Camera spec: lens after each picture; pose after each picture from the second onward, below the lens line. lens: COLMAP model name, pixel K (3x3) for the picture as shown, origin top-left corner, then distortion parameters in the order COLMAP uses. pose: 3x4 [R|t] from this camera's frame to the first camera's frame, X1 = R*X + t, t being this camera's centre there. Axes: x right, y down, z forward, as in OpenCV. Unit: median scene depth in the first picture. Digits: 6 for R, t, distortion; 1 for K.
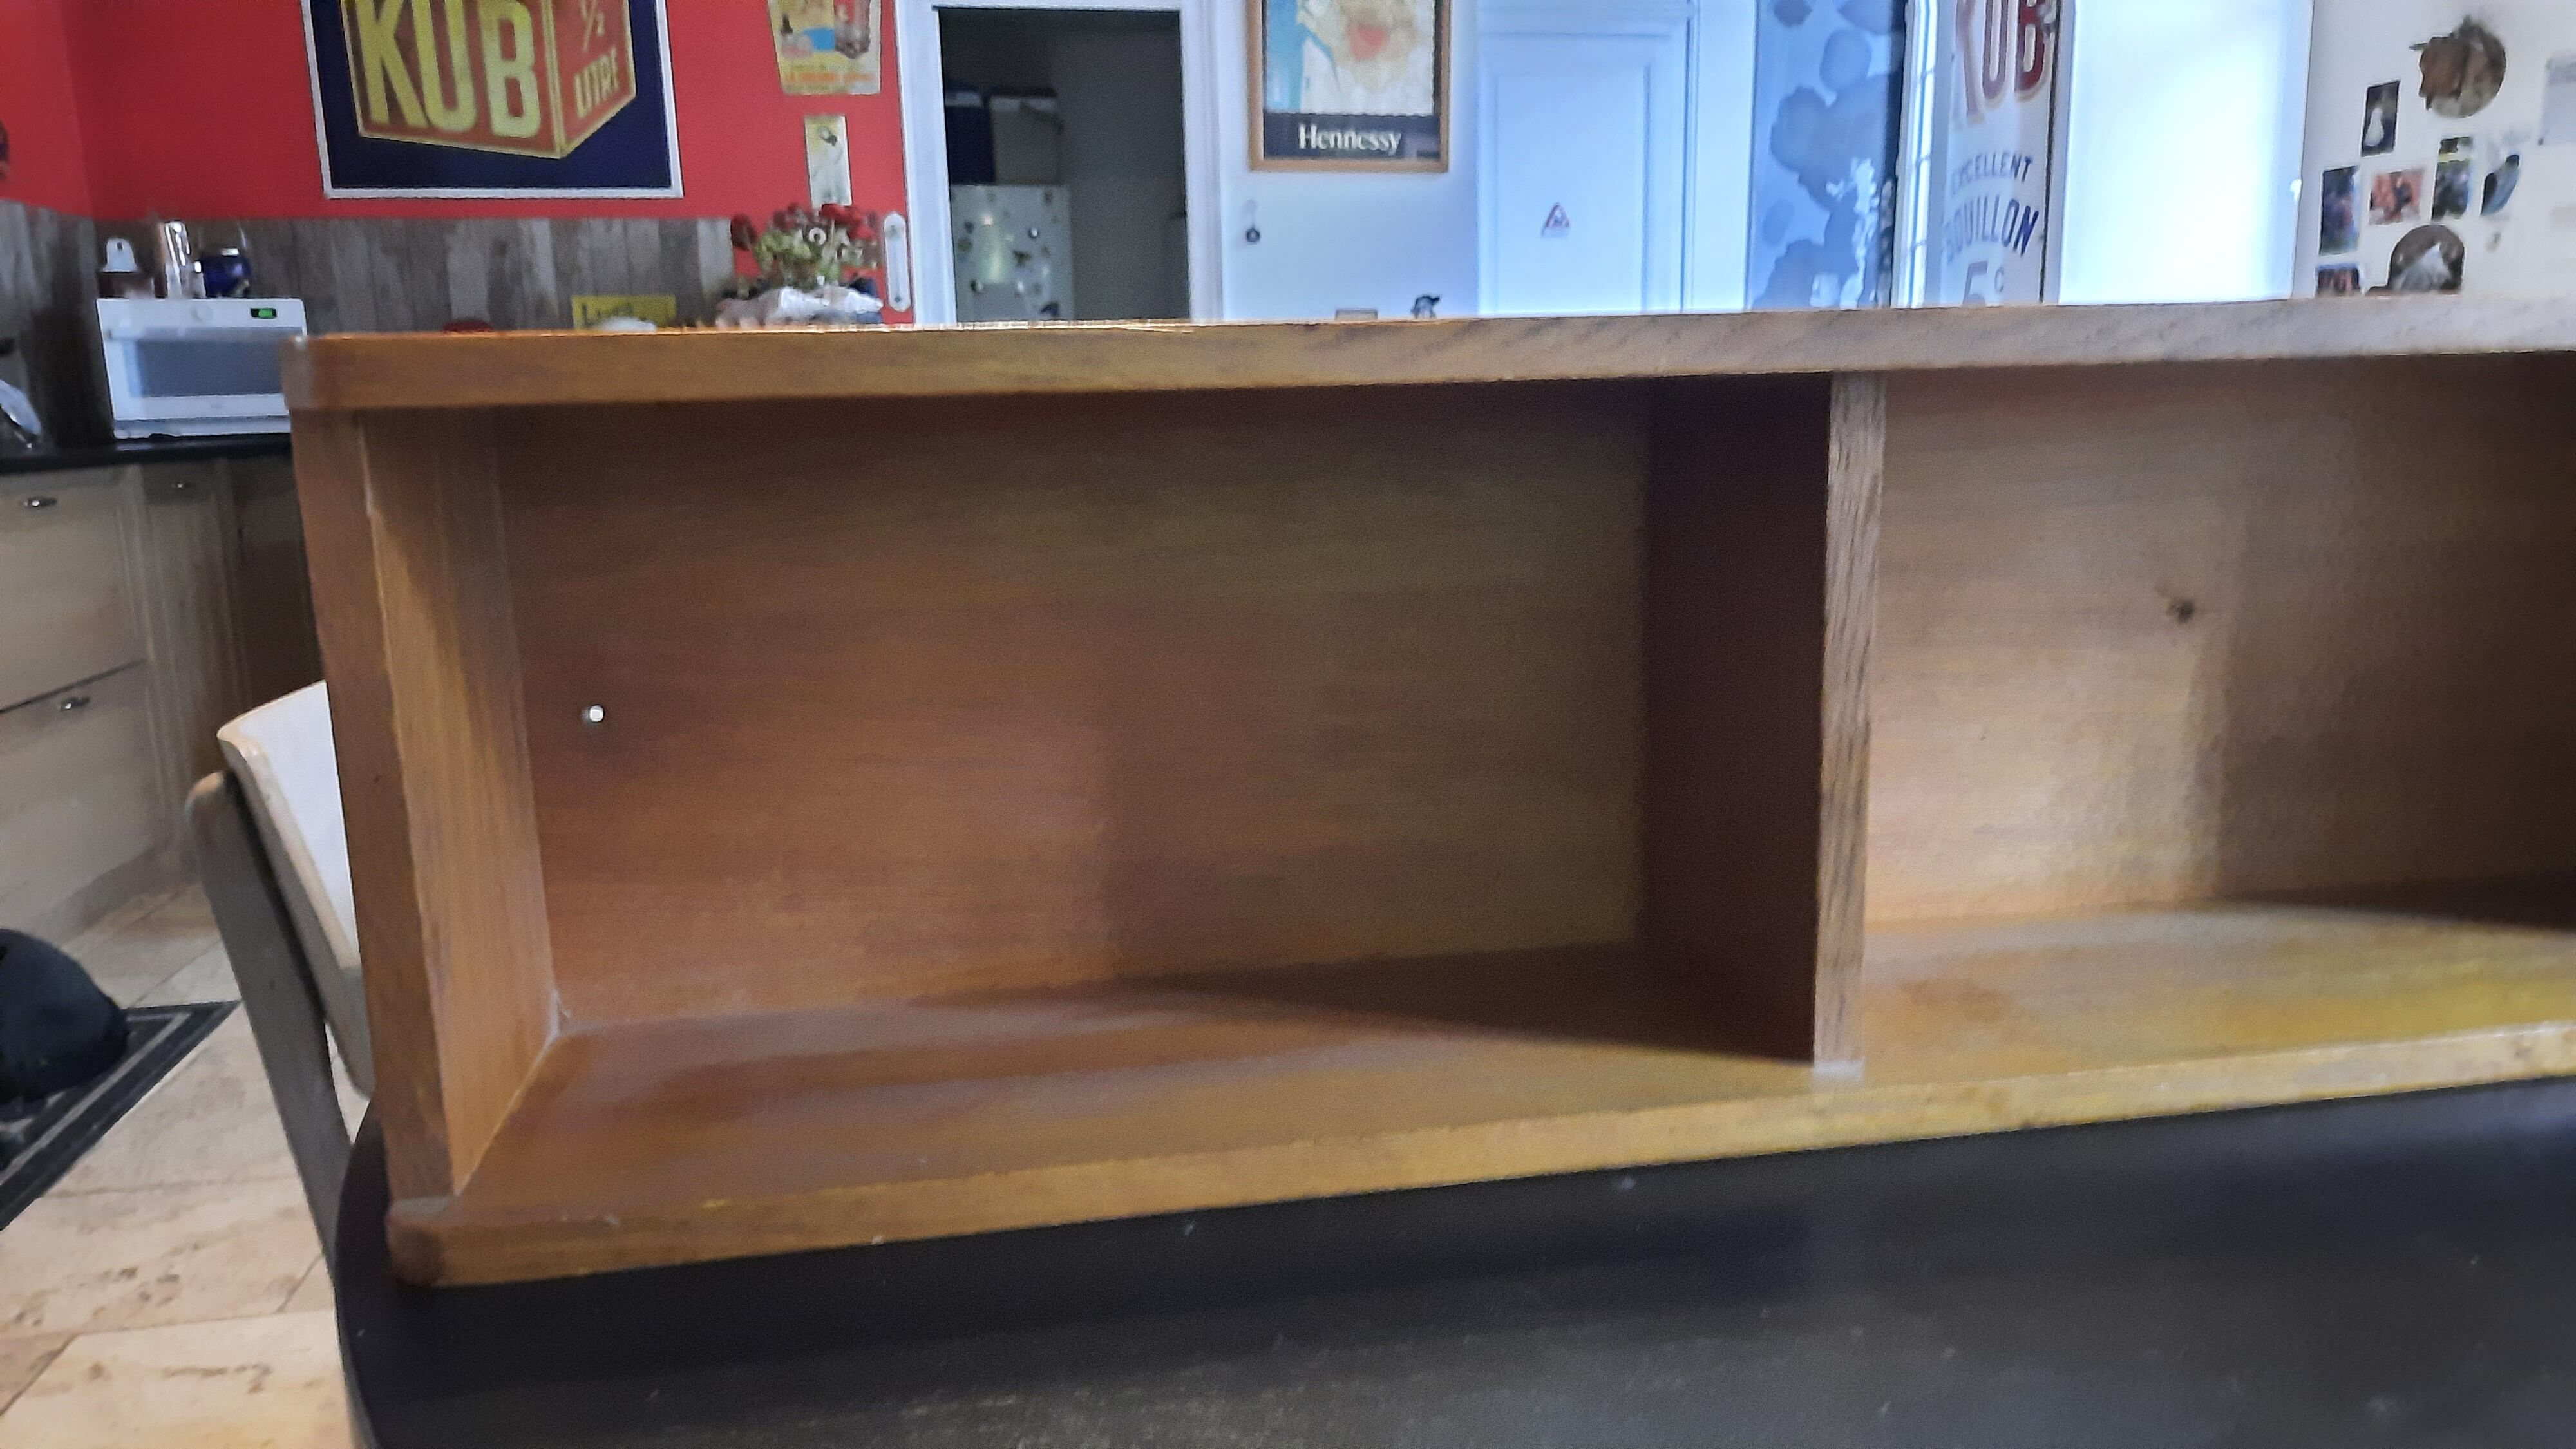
lens RADIAL K [[1855.6, 0, 1288.0], [0, 1855.6, 724.5], [0, 0, 1]] dist [0.059091, -0.071896]
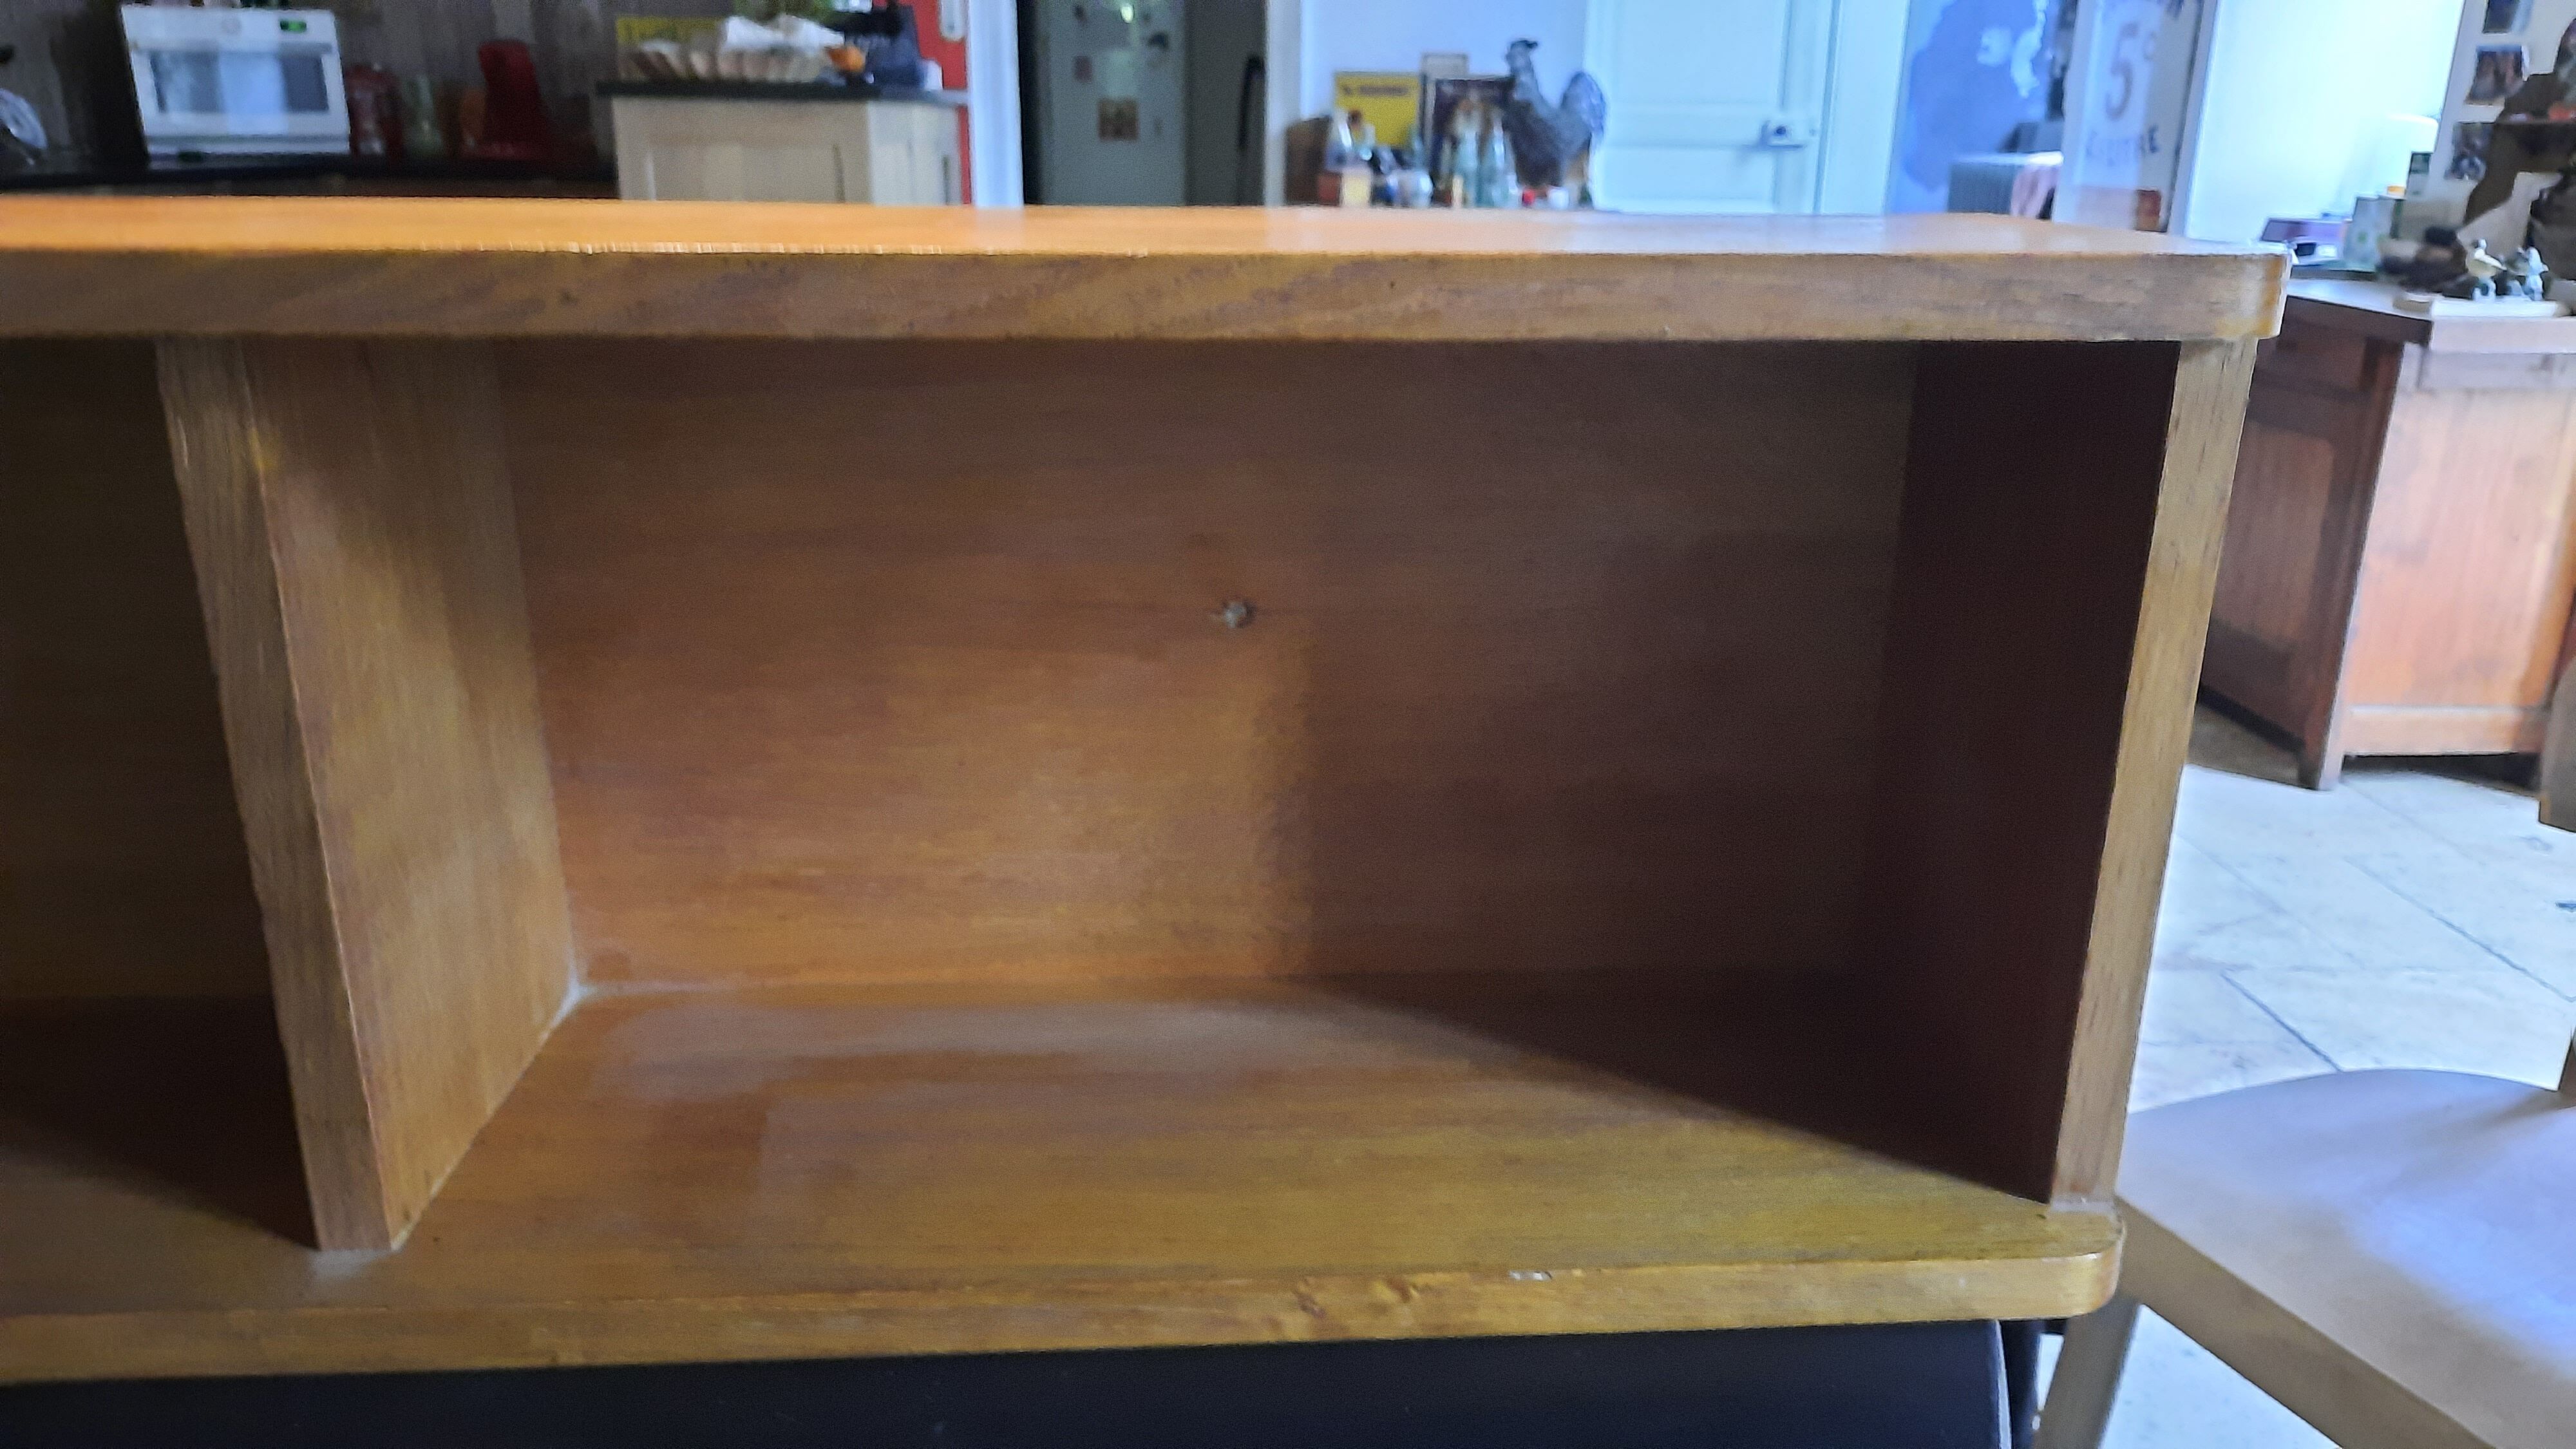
lens RADIAL K [[1897.5, 0, 1293.4], [0, 1897.5, 712.0], [0, 0, 1]] dist [0.052791, -0.071020]
pose [[0.992435, 0.066489, -0.103212, 0.576585], [-0.053503, 0.990857, 0.123852, -0.115428], [0.110503, -0.117393, 0.986918, 0.245894]]
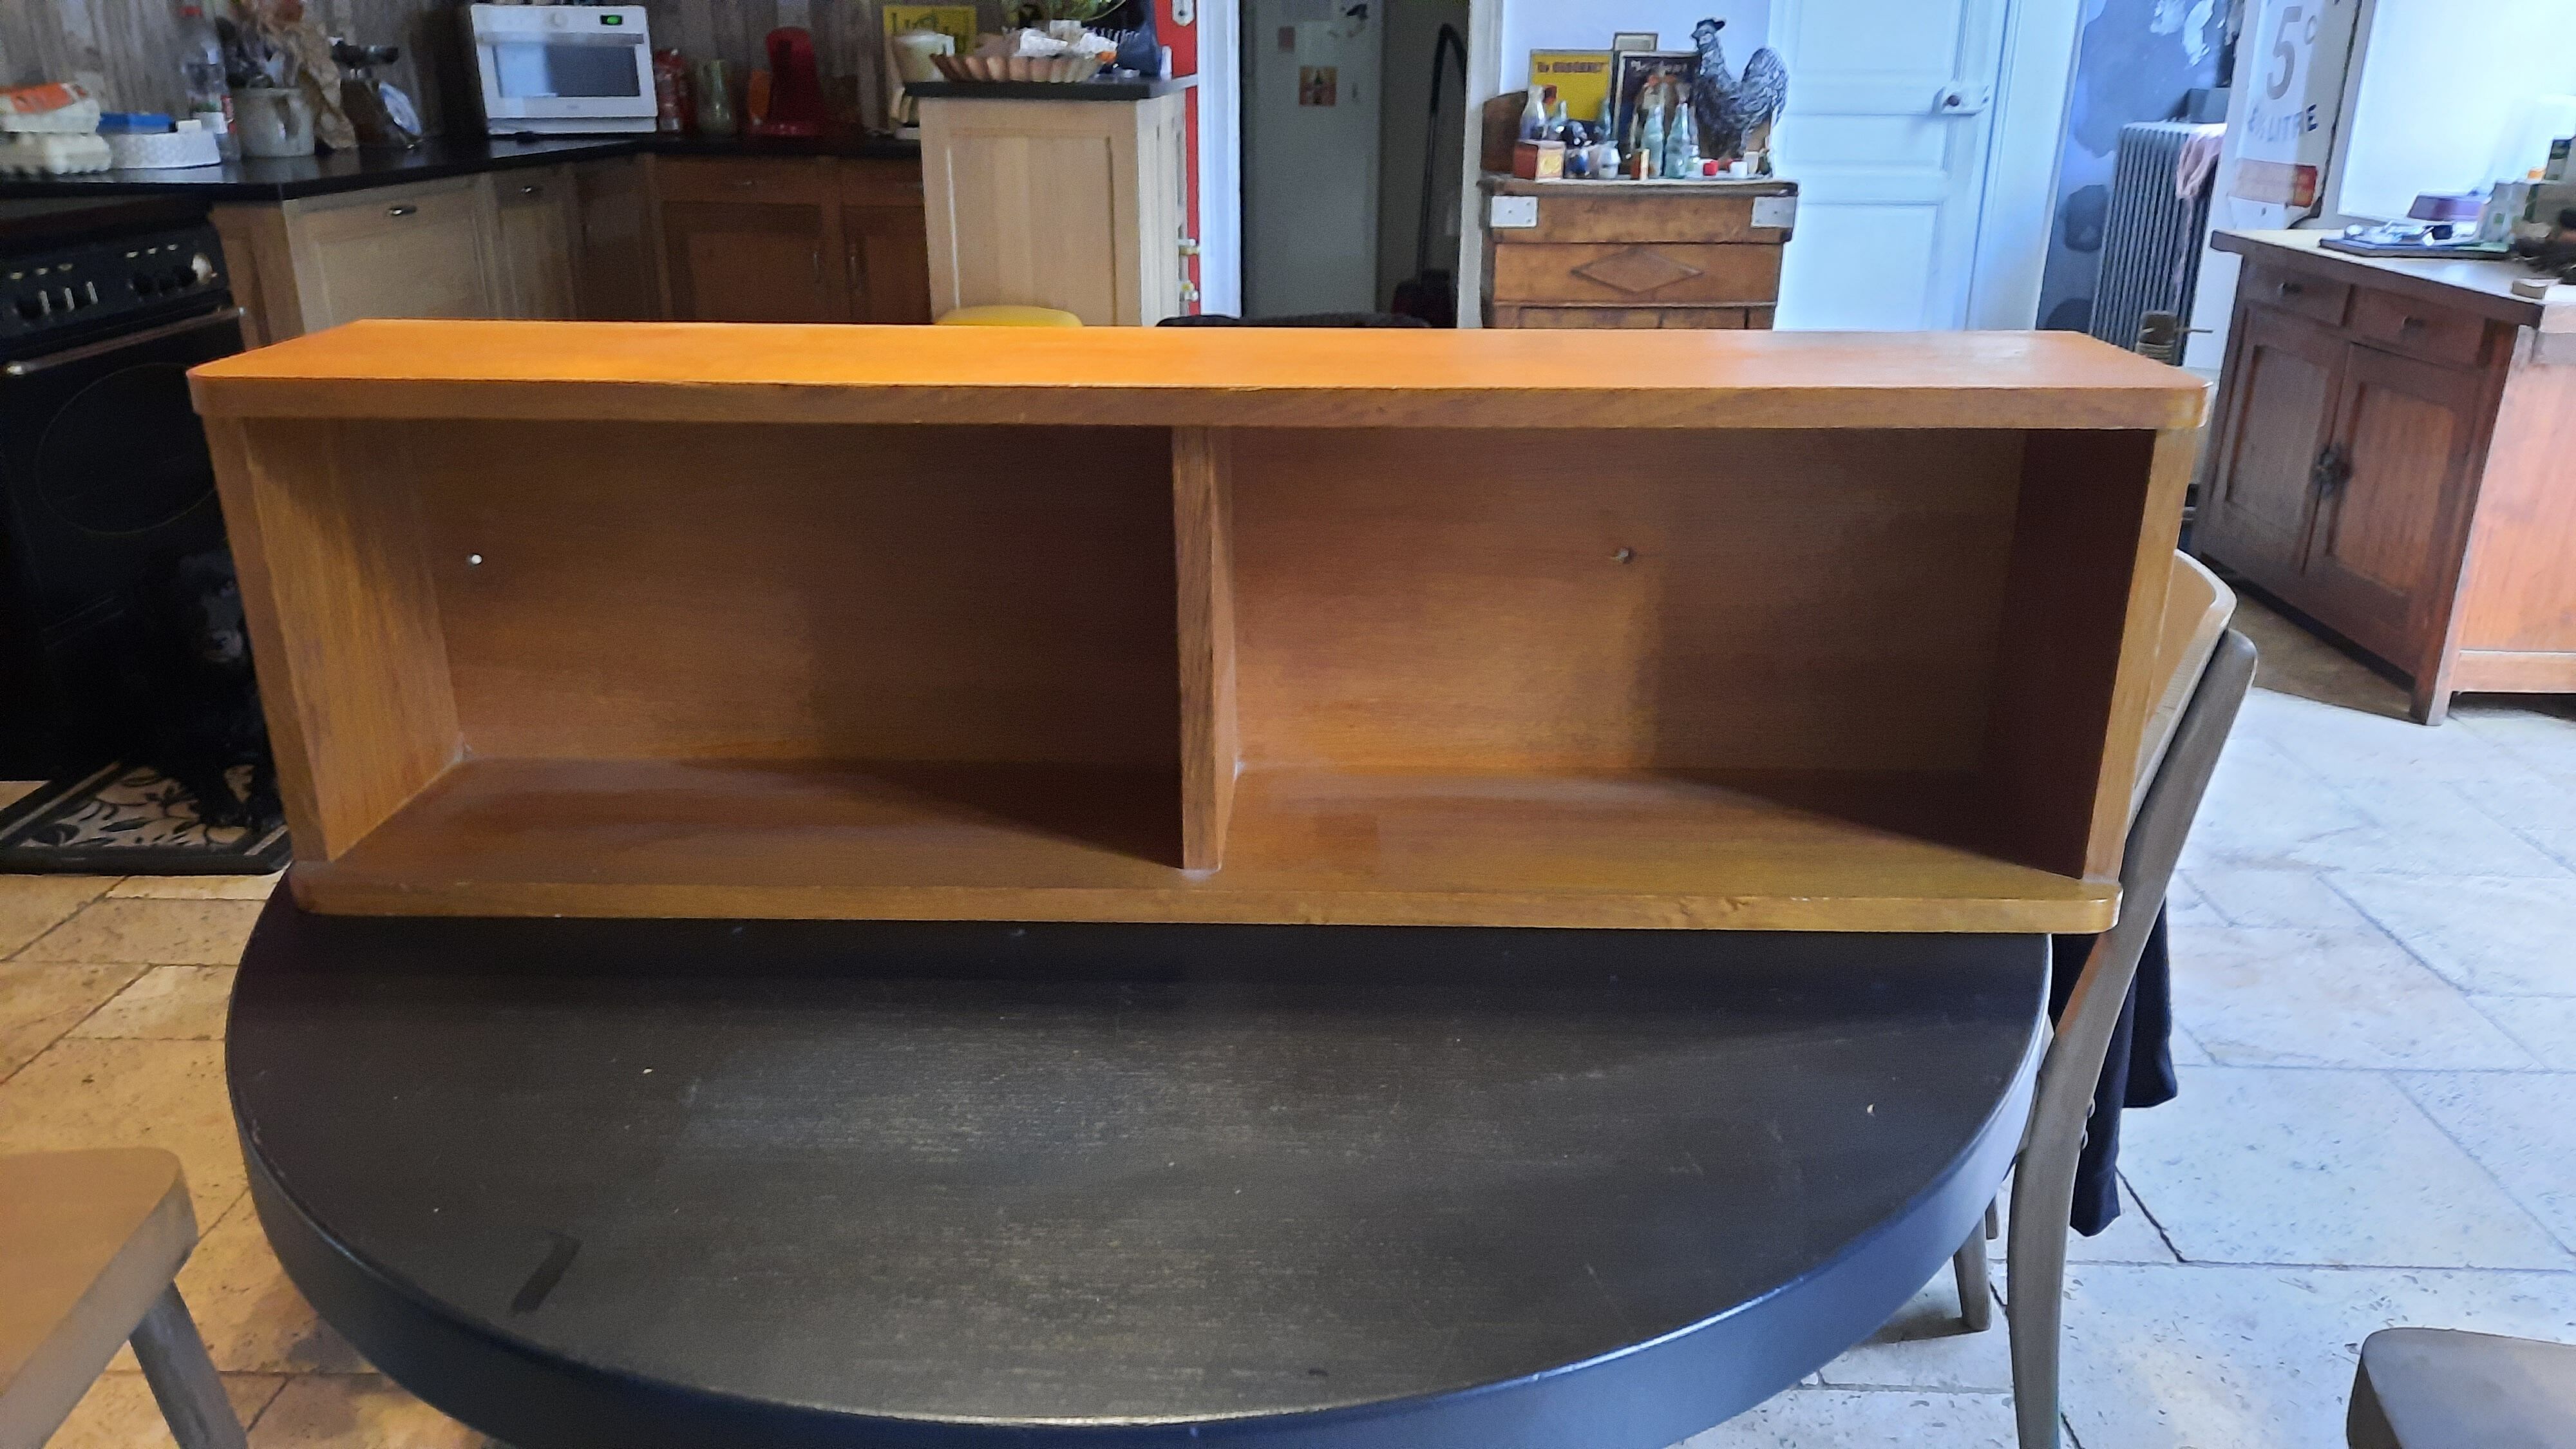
lens RADIAL K [[1855.6, 0, 1288.0], [0, 1855.6, 724.5], [0, 0, 1]] dist [0.059091, -0.071896]
pose [[0.979263, 0.092666, -0.180159, 0.489149], [-0.061882, 0.983577, 0.169546, -0.149270], [0.192912, -0.154882, 0.968915, -0.322738]]
